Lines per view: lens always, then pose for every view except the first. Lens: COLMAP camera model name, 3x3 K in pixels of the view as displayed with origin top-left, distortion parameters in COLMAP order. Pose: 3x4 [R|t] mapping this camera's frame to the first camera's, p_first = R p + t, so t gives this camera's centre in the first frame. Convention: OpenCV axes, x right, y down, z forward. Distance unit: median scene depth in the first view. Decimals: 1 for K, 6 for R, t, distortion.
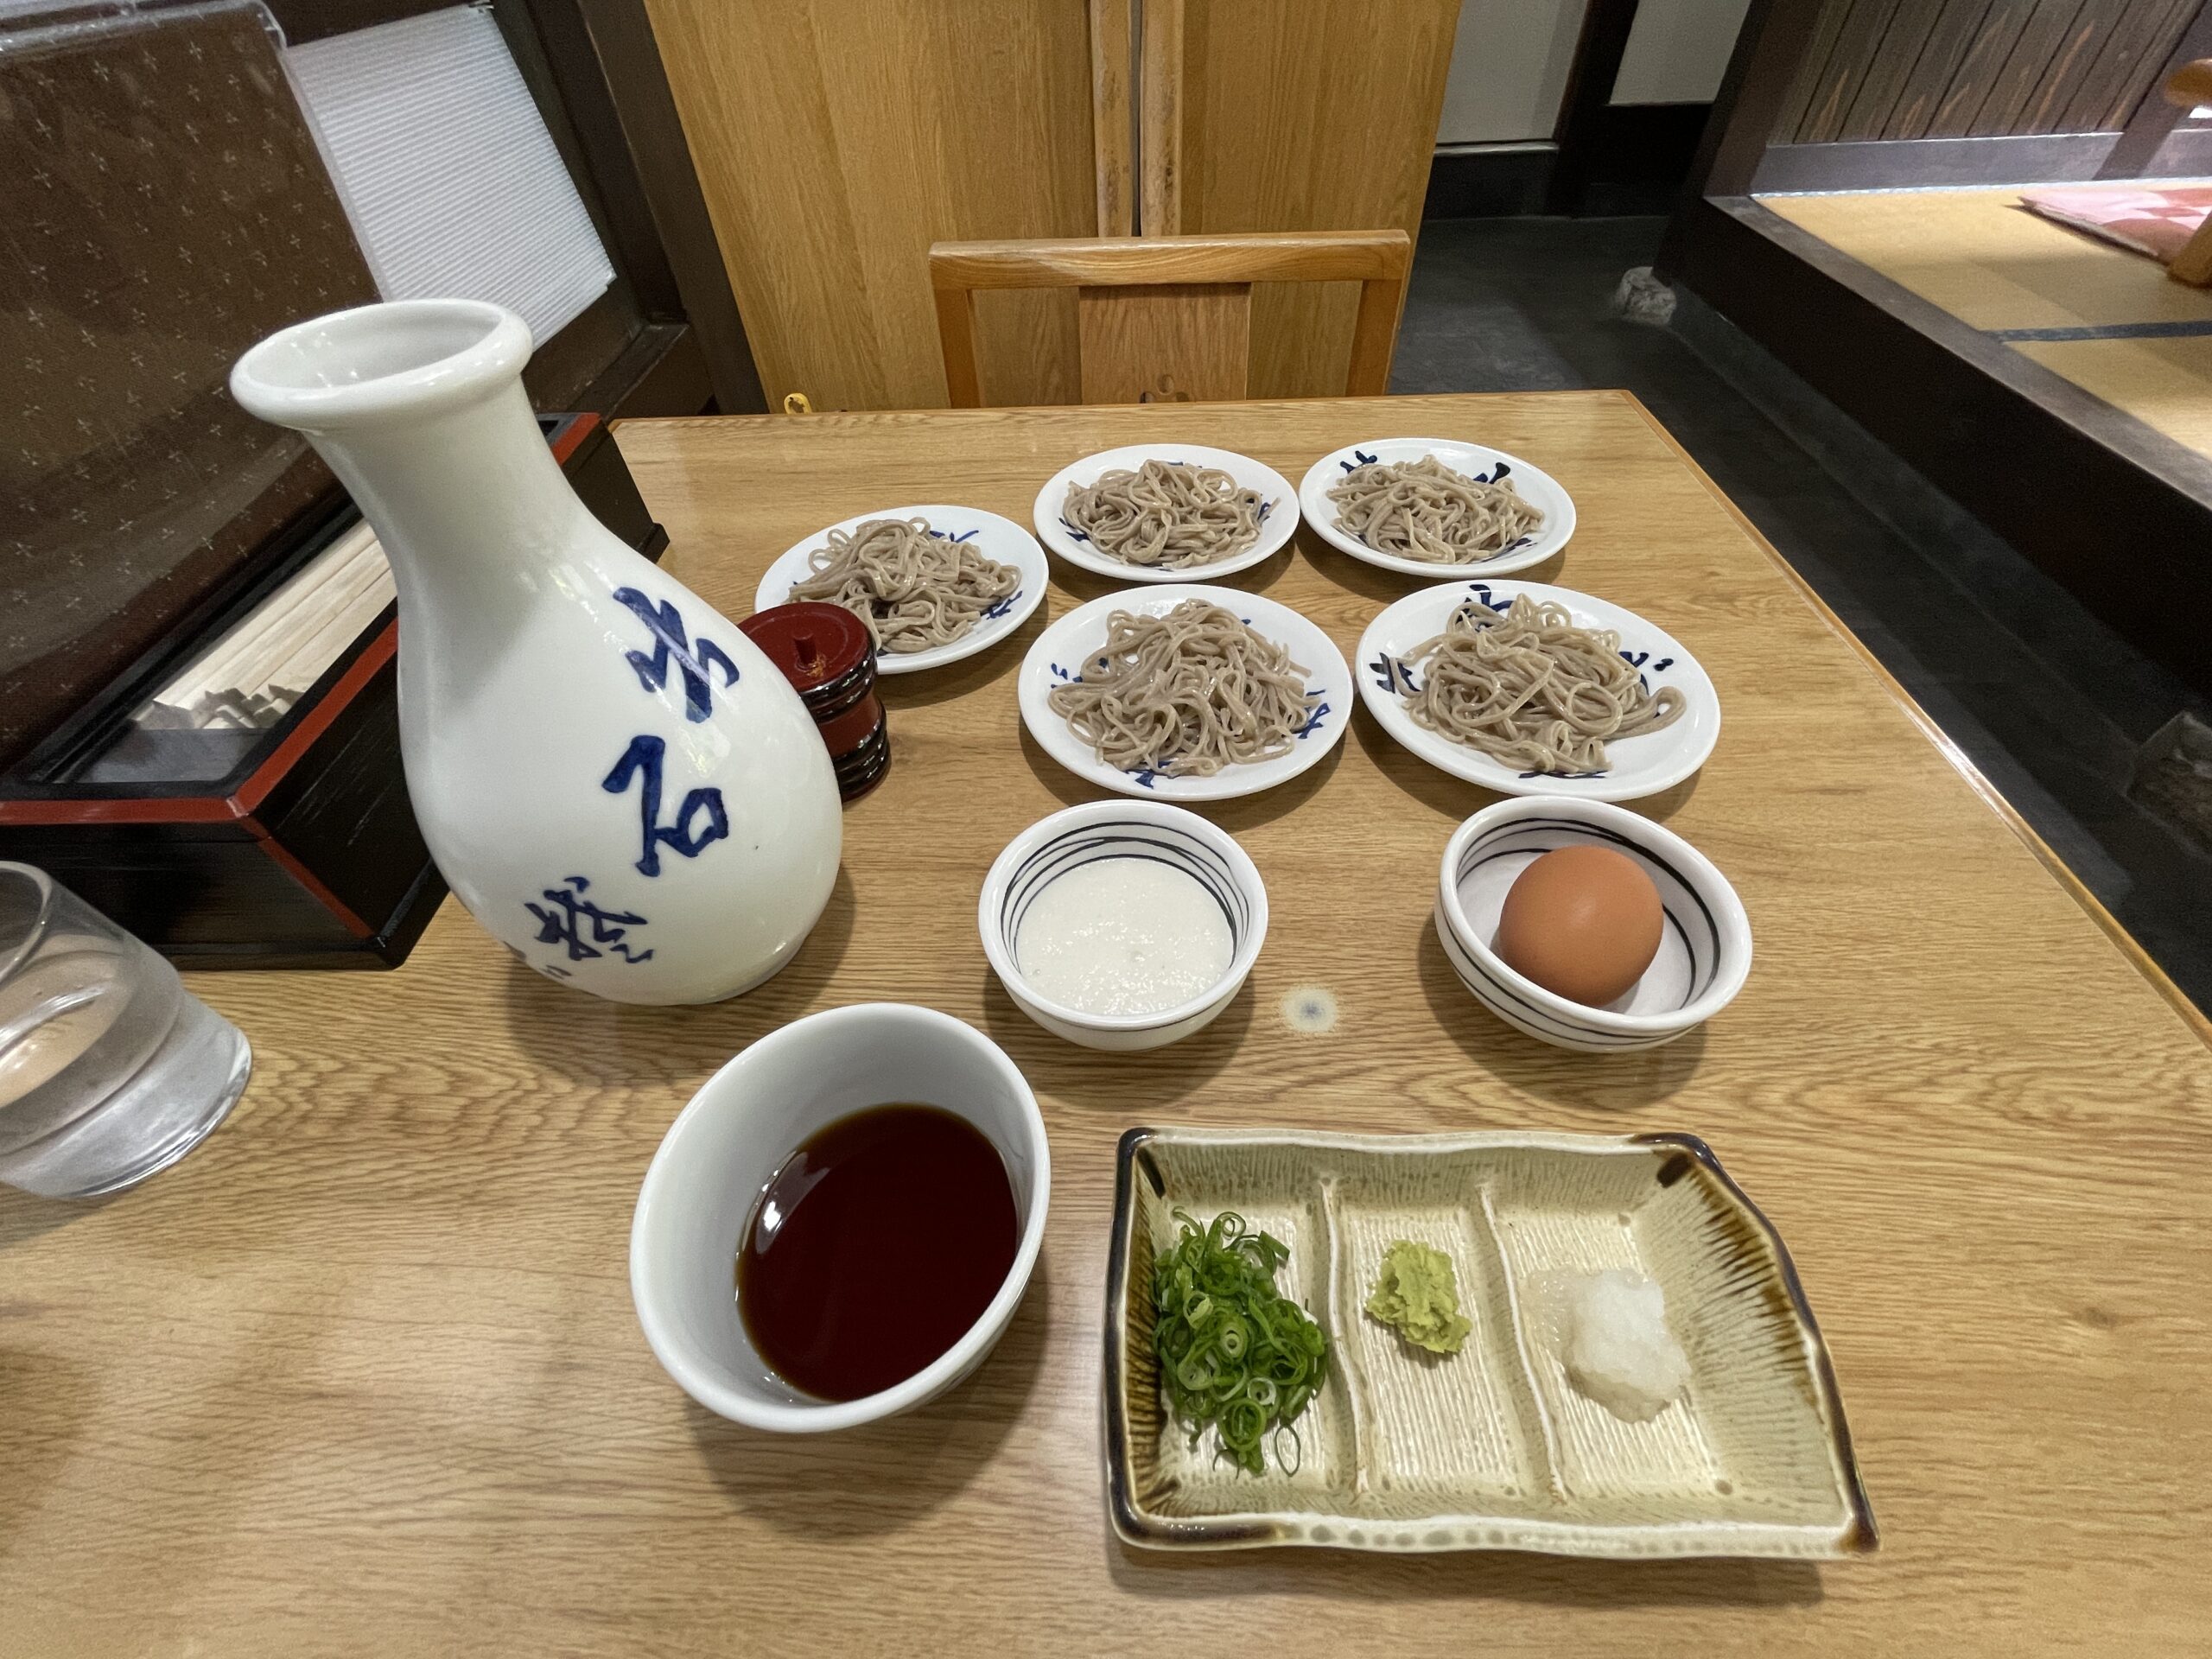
lens RADIAL K [[893.6, 0, 1112.2], [0, 893.6, 828.7], [0, 0, 1]] dist [-0.003496, 0.000408]
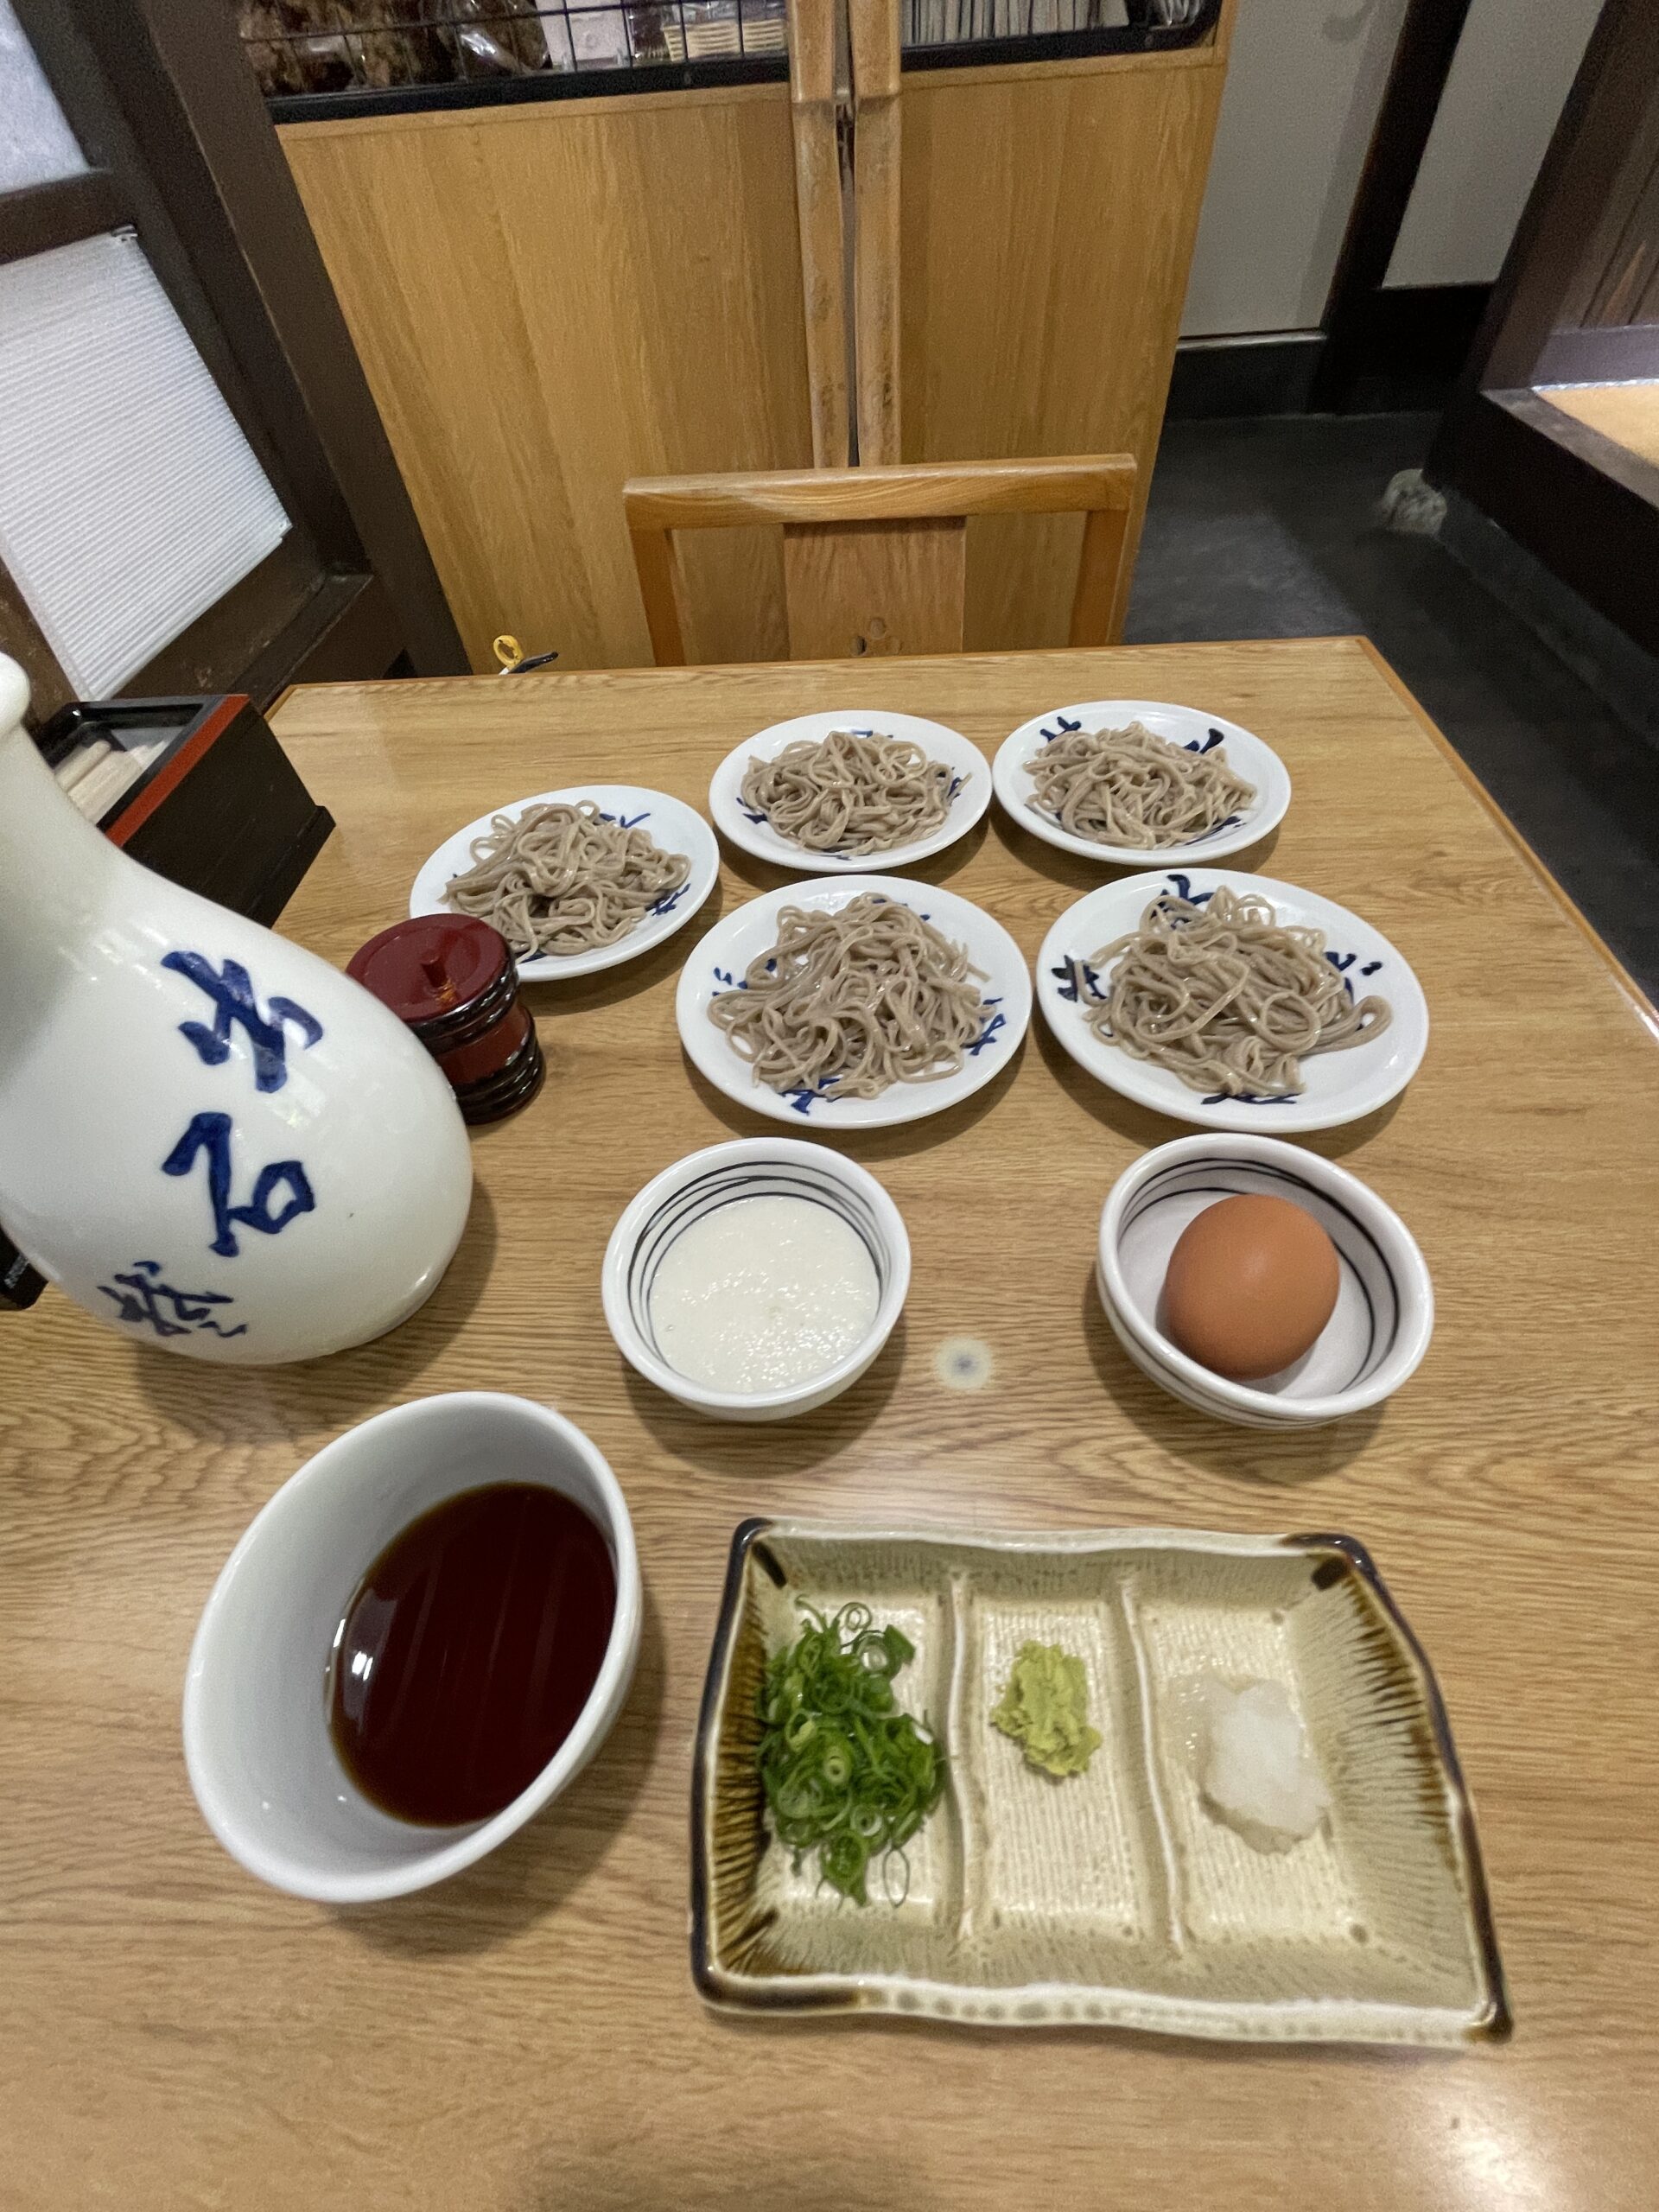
lens RADIAL K [[893.6, 0, 837.6], [0, 893.6, 1110.3], [0, 0, 1]] dist [-0.003496, 0.000408]
pose [[0.999652, -0.003147, -0.026201, 0.121320], [0.004665, 0.998302, 0.058070, -0.126395], [0.025973, -0.058172, 0.997969, 0.077026]]
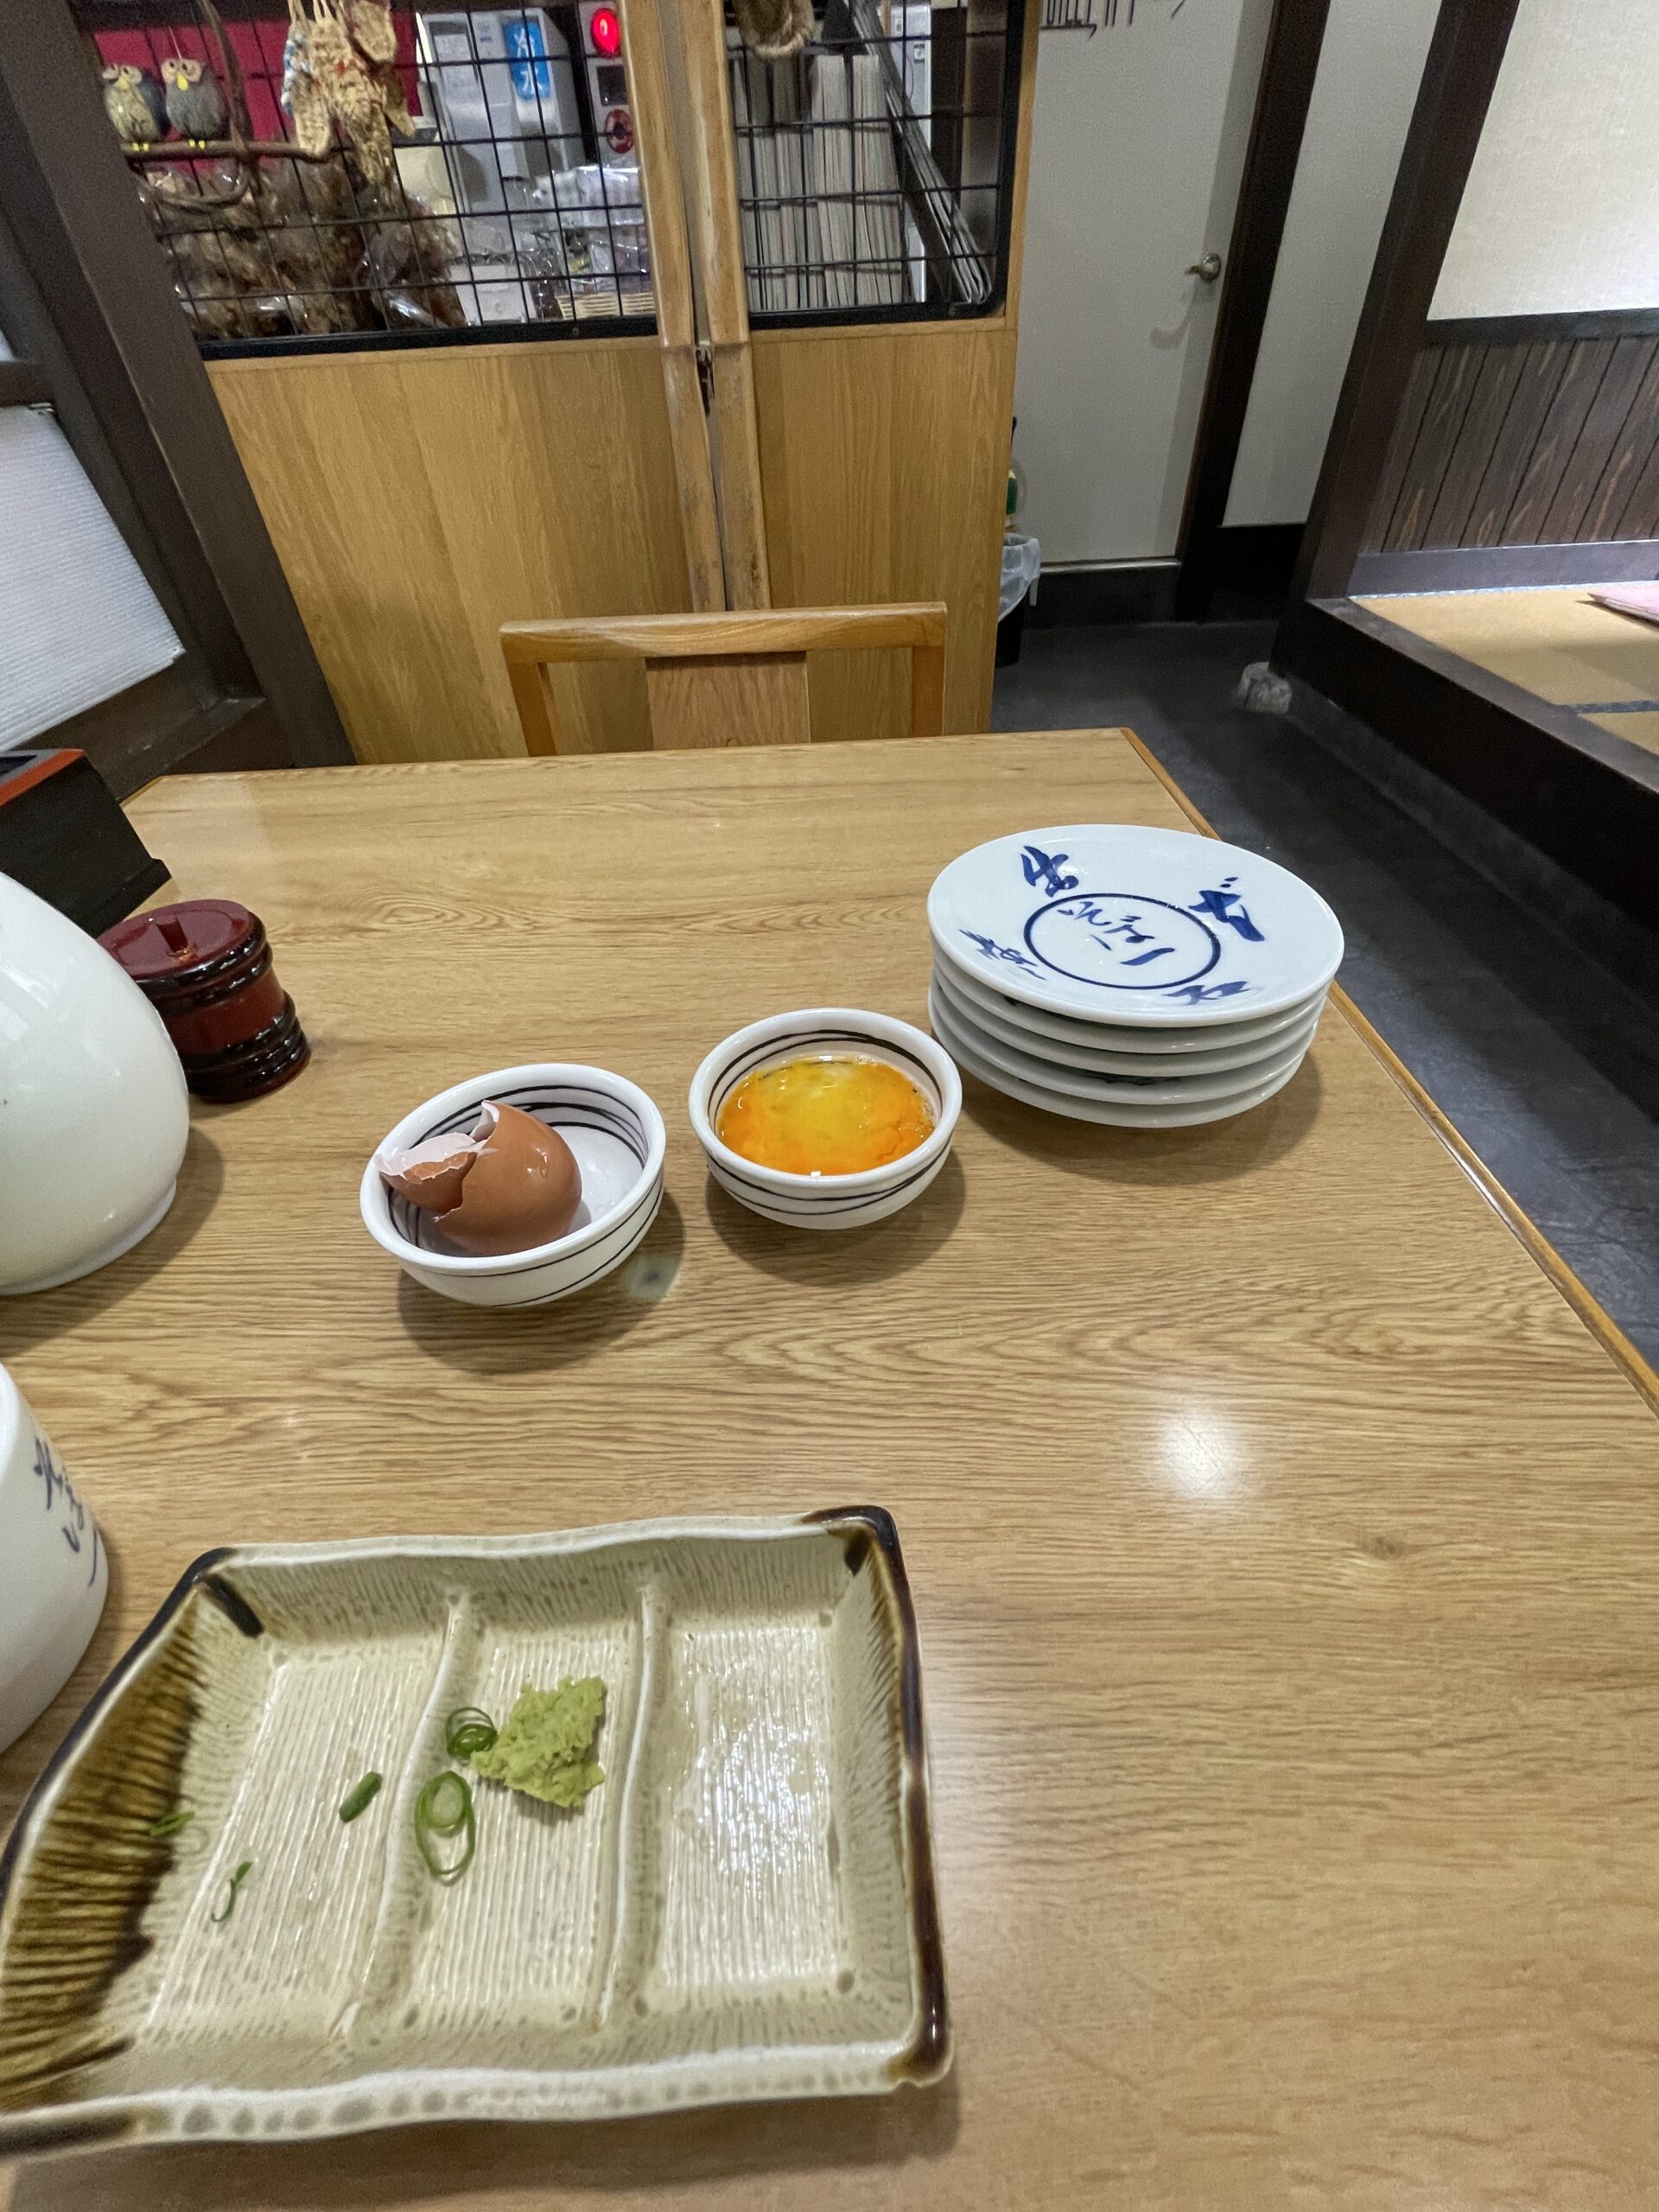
lens RADIAL K [[893.6, 0, 834.8], [0, 893.6, 1111.3], [0, 0, 1]] dist [-0.003496, 0.000408]
pose [[0.999408, -0.027710, 0.020399, 0.429172], [0.029878, 0.992917, -0.114989, 0.151065], [-0.017068, 0.115530, 0.993157, 0.021603]]
